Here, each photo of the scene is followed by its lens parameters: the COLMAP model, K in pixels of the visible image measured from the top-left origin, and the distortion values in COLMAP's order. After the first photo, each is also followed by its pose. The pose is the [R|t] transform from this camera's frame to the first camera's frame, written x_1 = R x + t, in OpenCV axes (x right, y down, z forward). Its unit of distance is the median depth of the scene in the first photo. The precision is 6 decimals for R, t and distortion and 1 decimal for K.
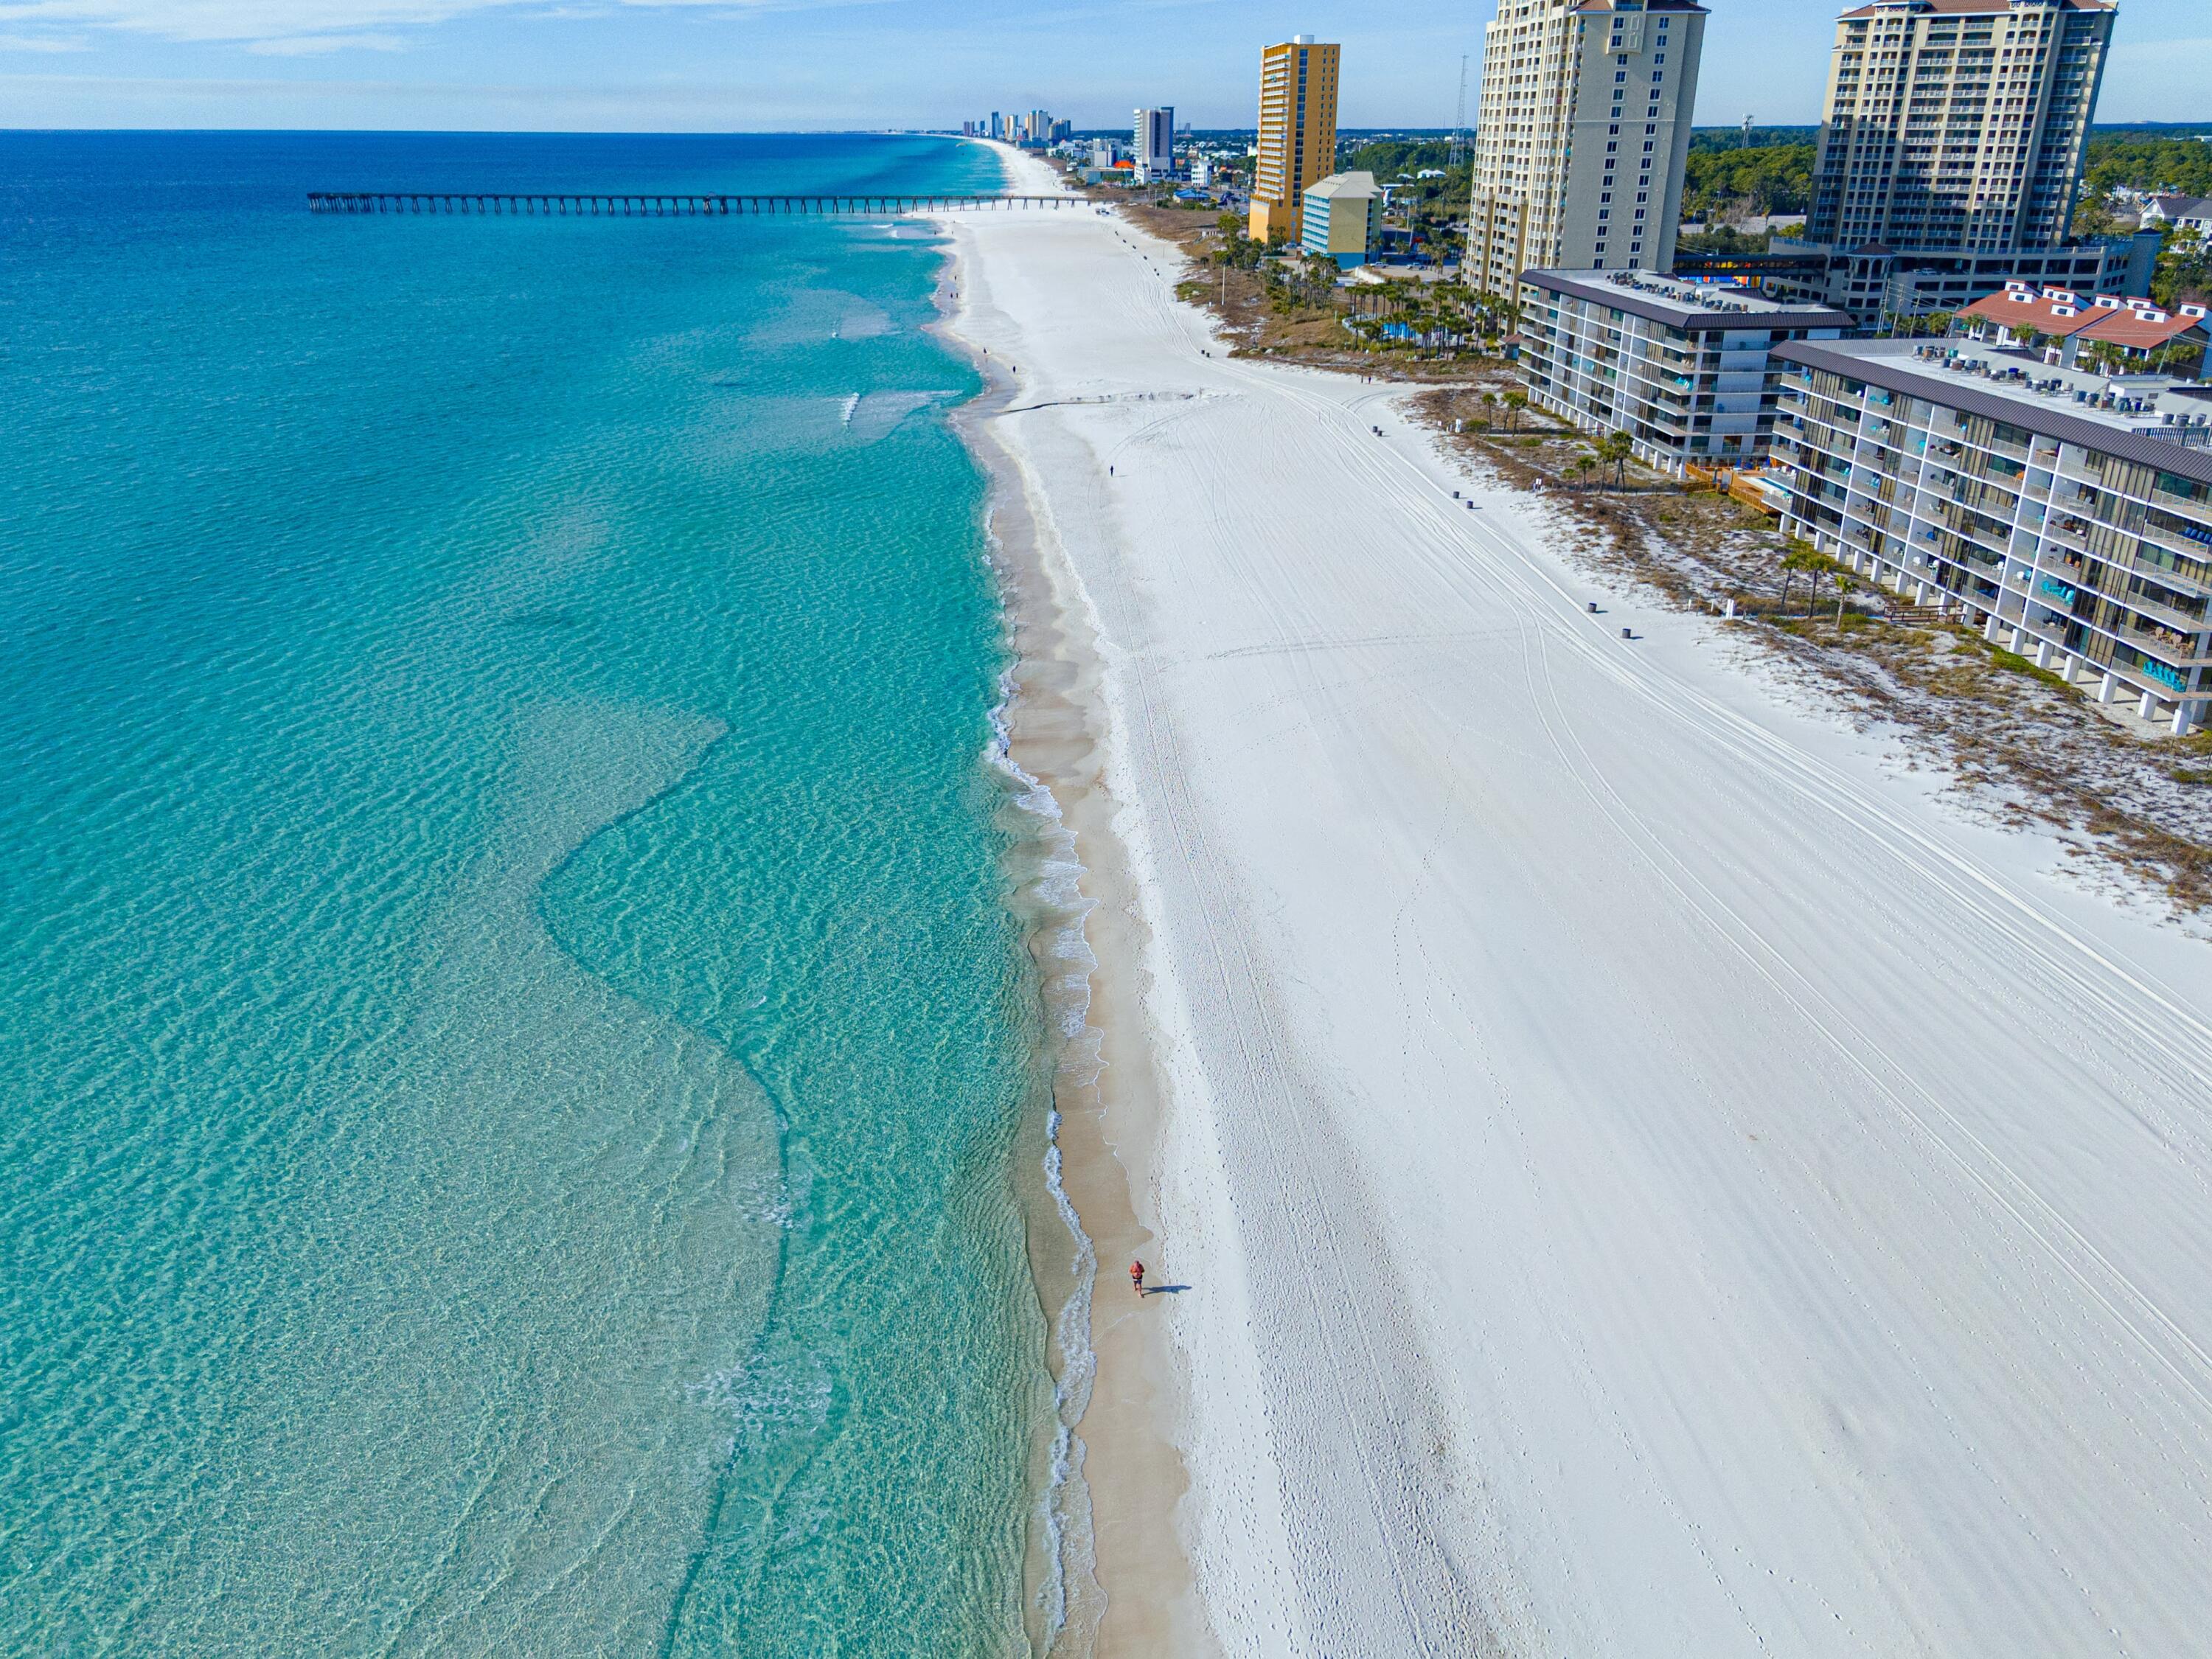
lens RADIAL K [[1621.9, 0, 1083.6], [0, 1621.9, 832.3], [0, 0, 1]] dist [0.072239, -0.064796]
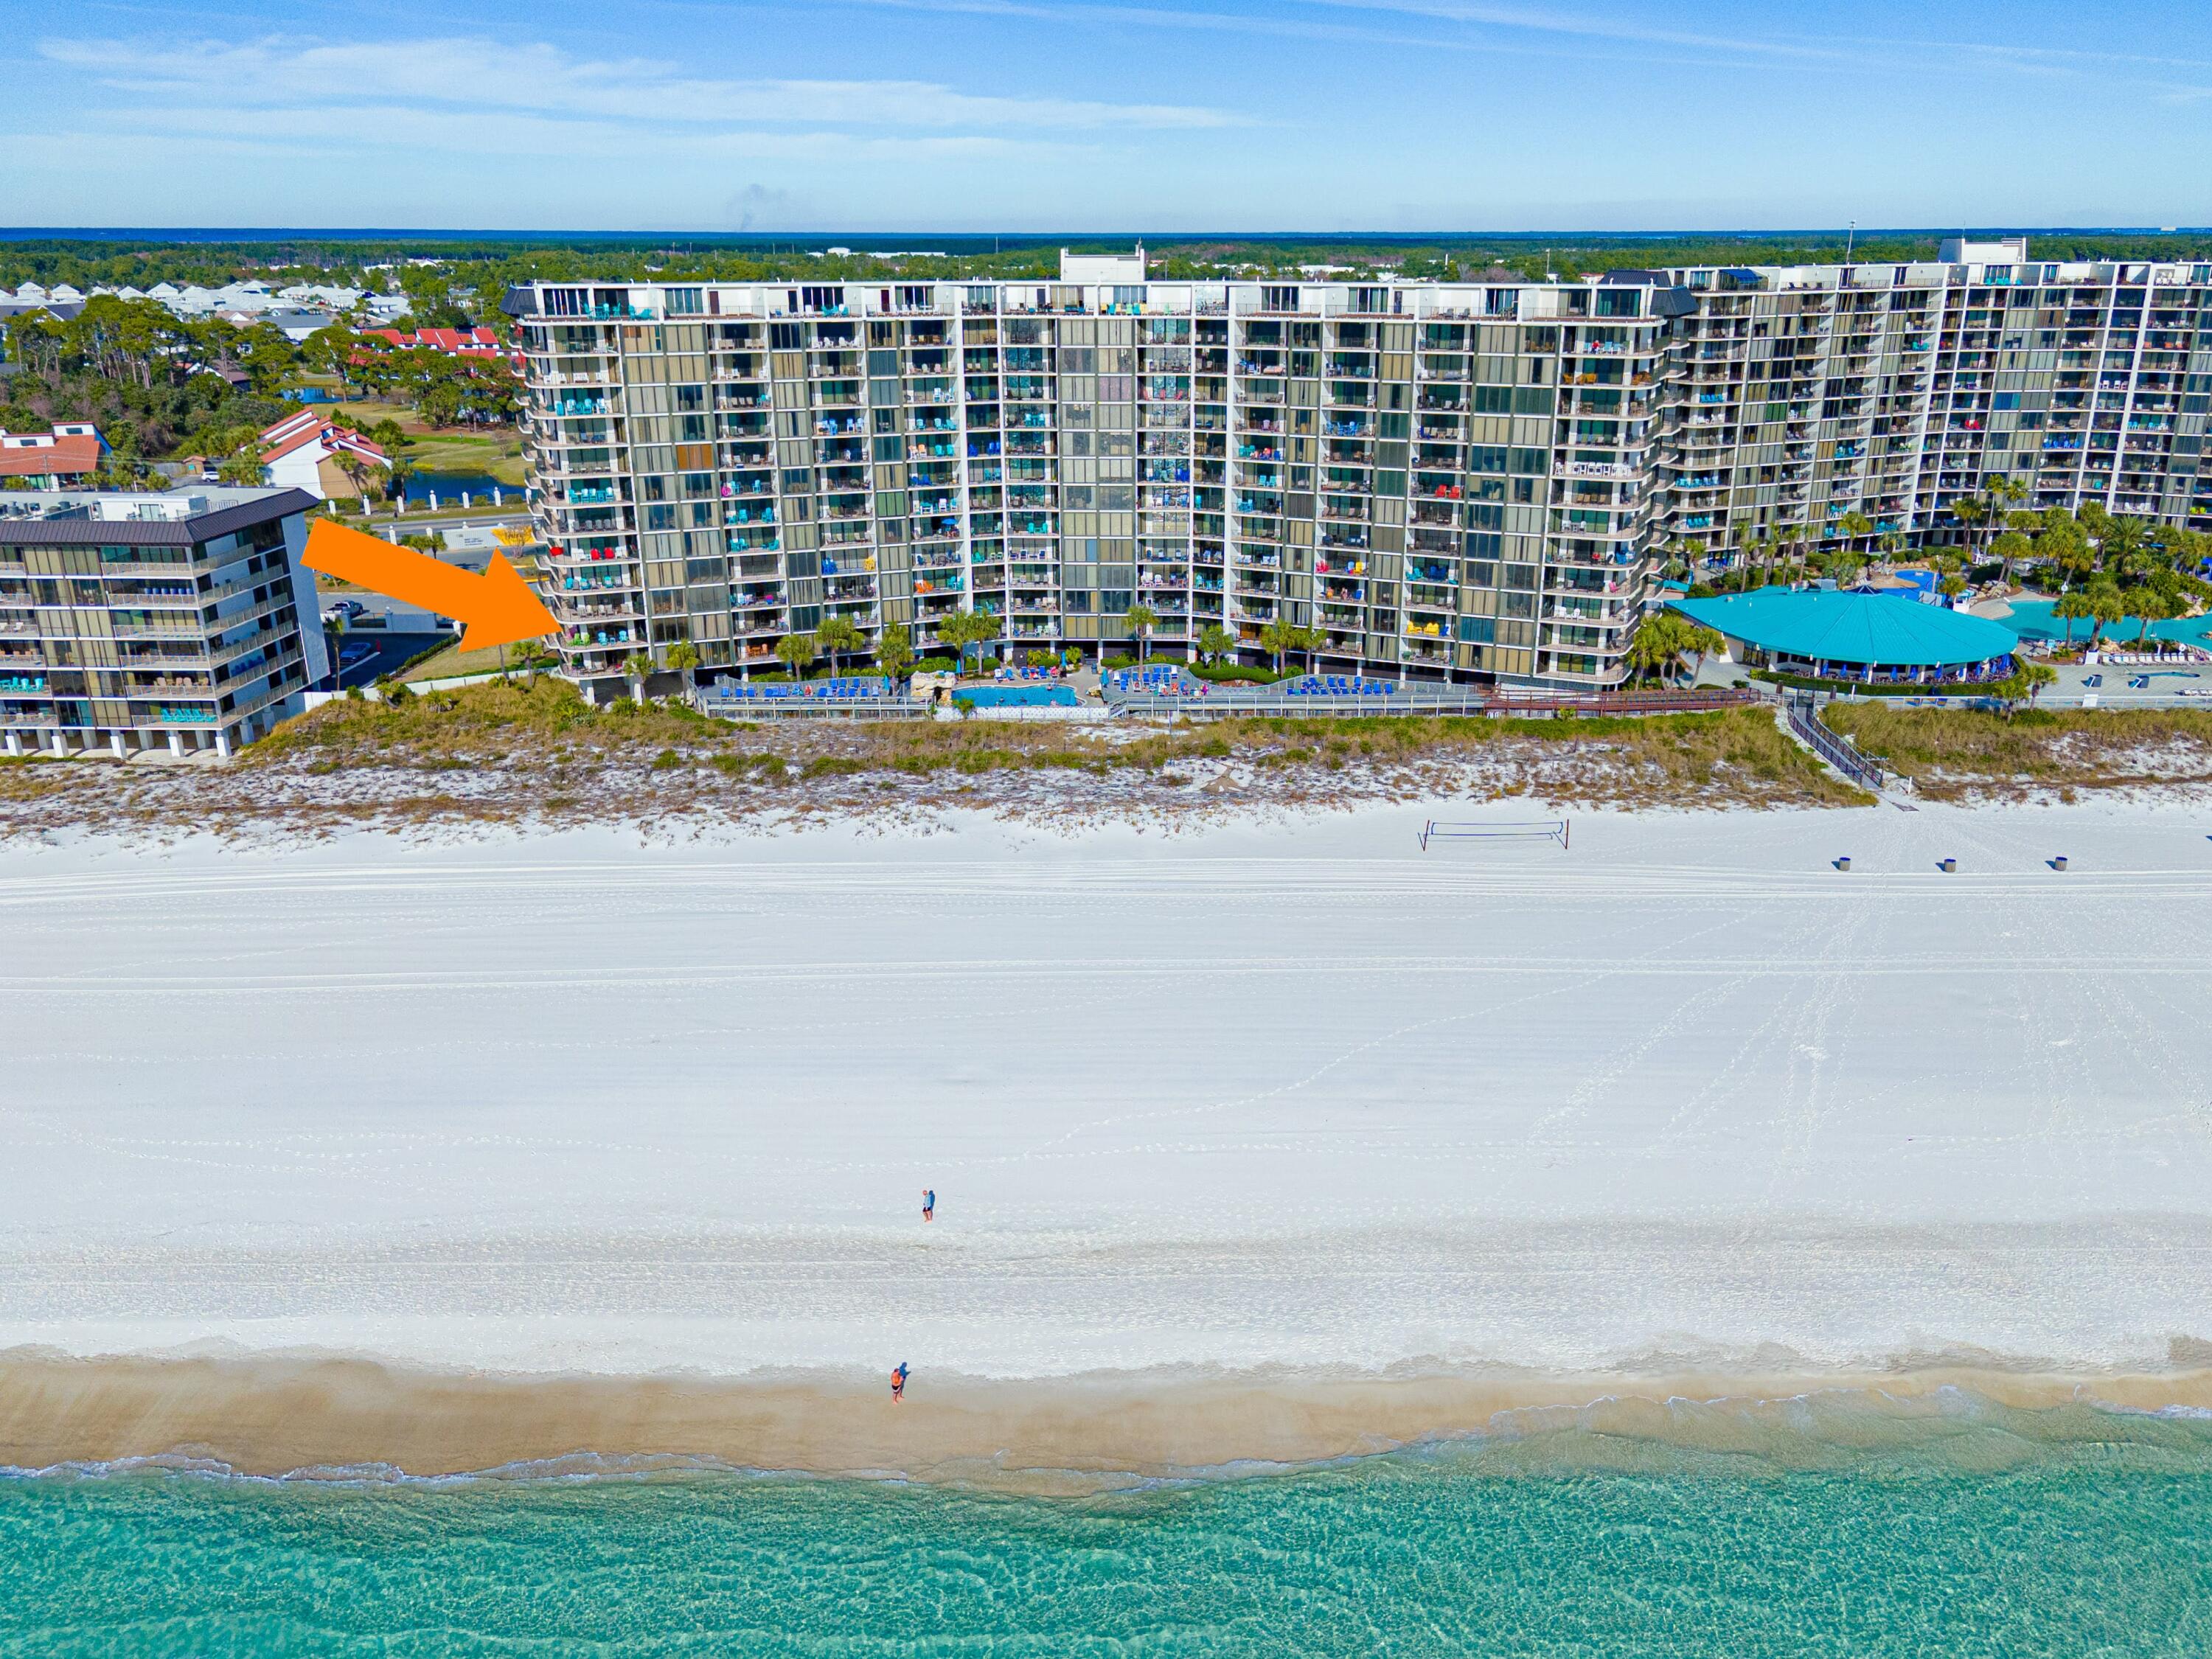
lens RADIAL K [[1669.8, 0, 1114.1], [0, 1669.8, 802.7], [0, 0, 1]] dist [0.089886, -0.120188]
pose [[0.049341, -0.310486, 0.949297, -0.473422], [0.389084, 0.881345, 0.268038, -0.117145], [-0.919880, 0.356130, 0.164291, 0.276654]]
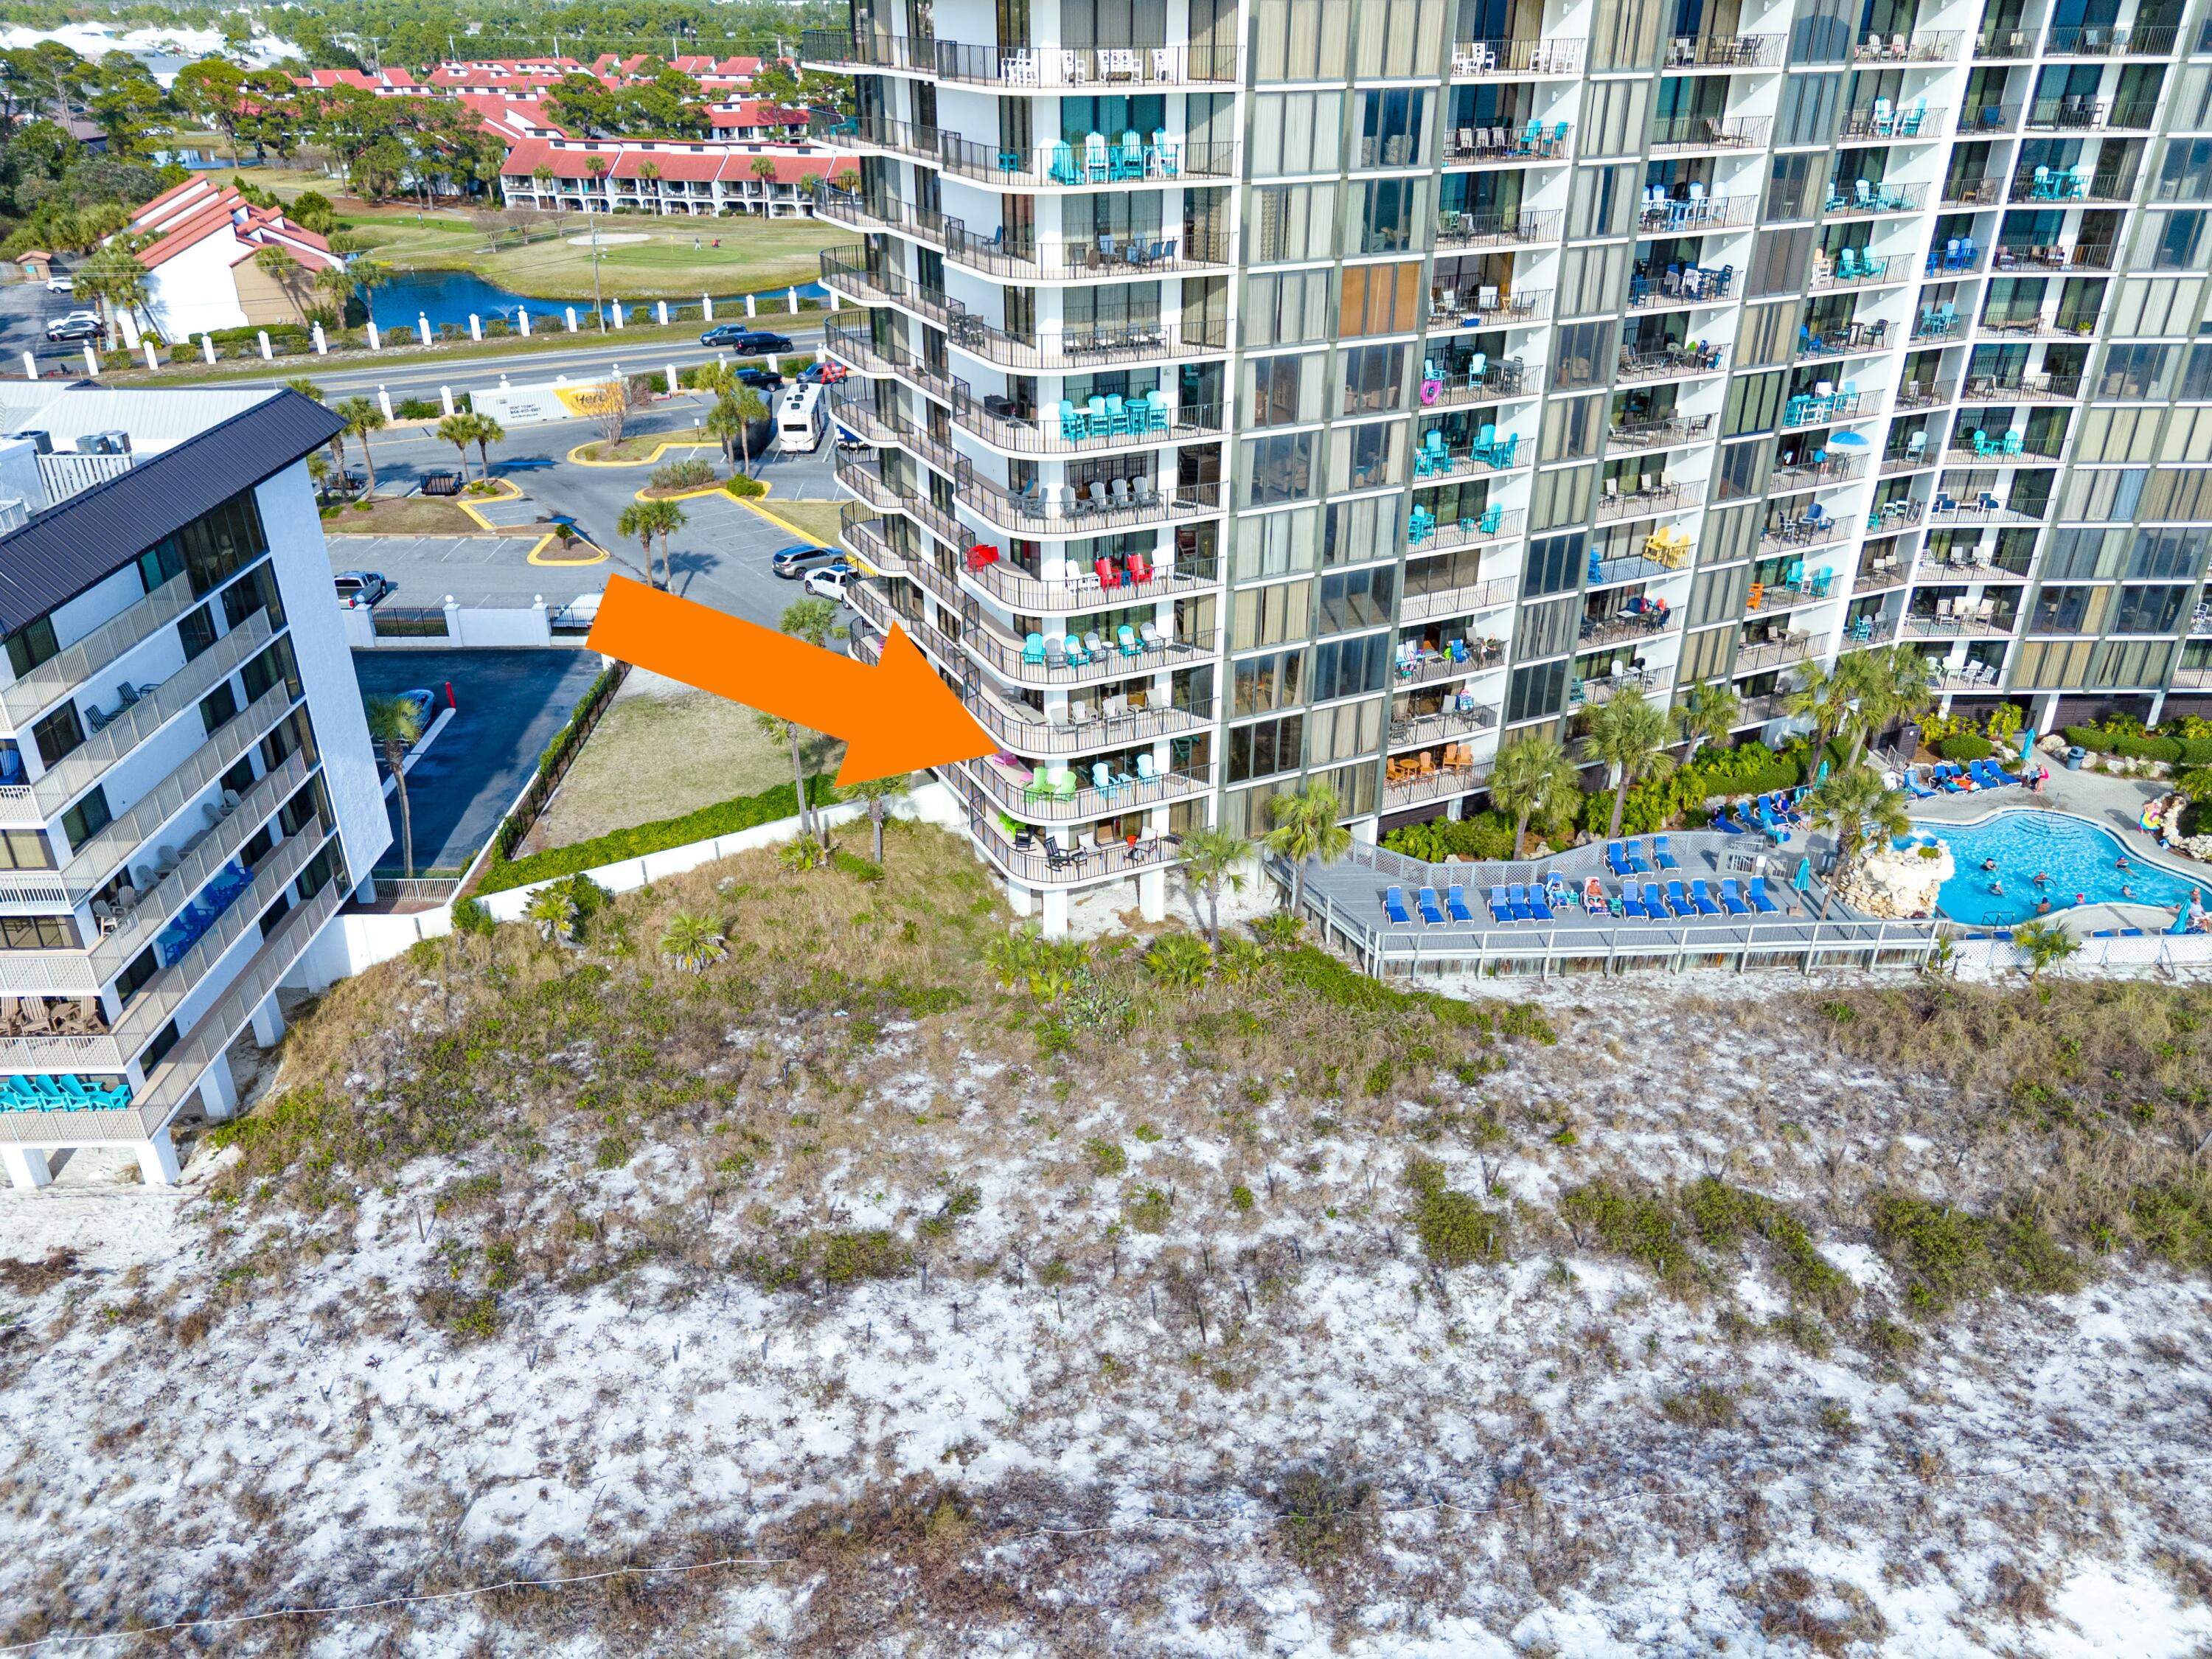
lens RADIAL K [[1621.9, 0, 1083.6], [0, 1621.9, 832.3], [0, 0, 1]] dist [0.072239, -0.064796]
pose [[0.005376, -0.449451, 0.893289, 0.366048], [0.389422, 0.823723, 0.412106, -0.231938], [-0.921044, 0.345651, 0.179455, 0.750353]]
